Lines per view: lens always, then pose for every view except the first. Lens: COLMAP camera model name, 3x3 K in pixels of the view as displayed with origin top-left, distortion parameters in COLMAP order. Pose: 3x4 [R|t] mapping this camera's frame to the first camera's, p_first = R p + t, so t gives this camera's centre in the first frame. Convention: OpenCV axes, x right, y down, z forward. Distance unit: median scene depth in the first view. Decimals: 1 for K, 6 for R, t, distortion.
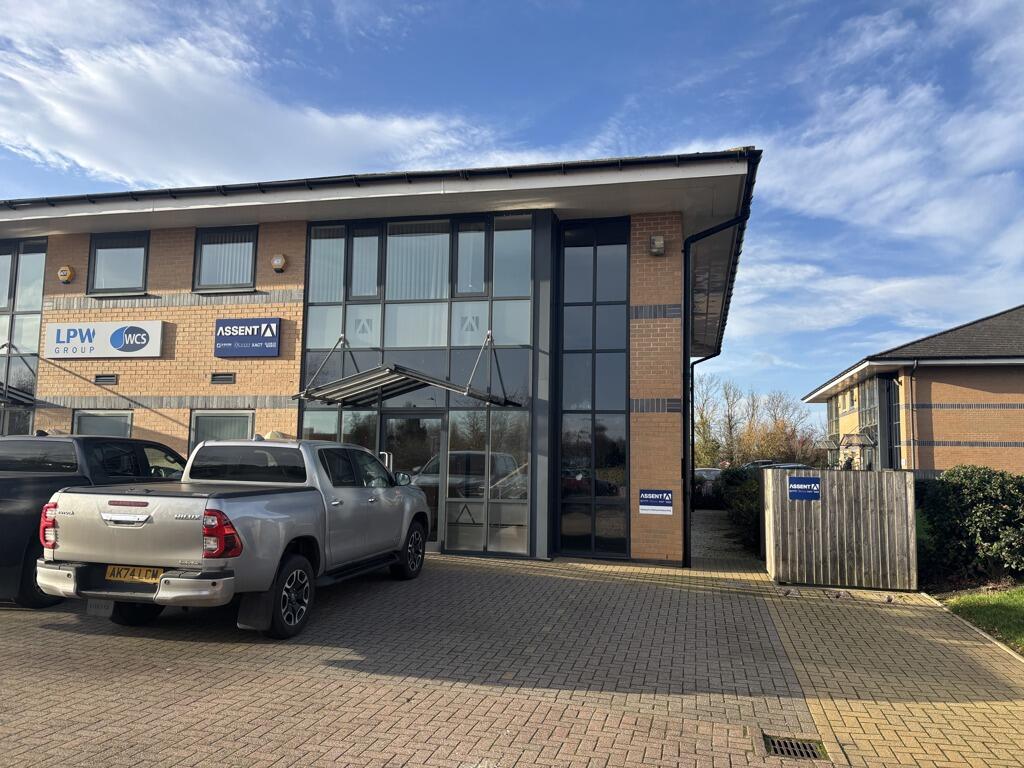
lens RADIAL K [[766.7, 0, 517.9], [0, 766.7, 379.8], [0, 0, 1]] dist [0.032988, -0.028678]
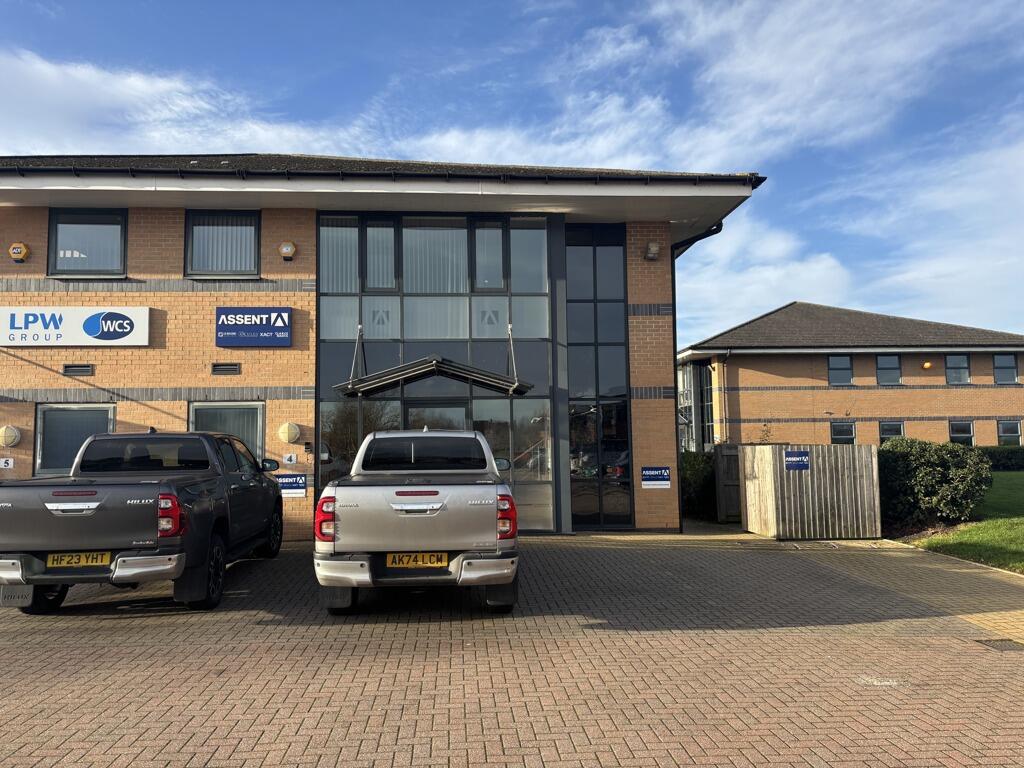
lens RADIAL K [[766.7, 0, 506.7], [0, 766.7, 377.5], [0, 0, 1]] dist [0.032988, -0.028678]
pose [[0.957677, -0.004582, 0.287810, -0.331404], [-0.000695, 0.999834, 0.018232, -0.009006], [-0.287845, -0.017660, 0.957514, -0.020221]]
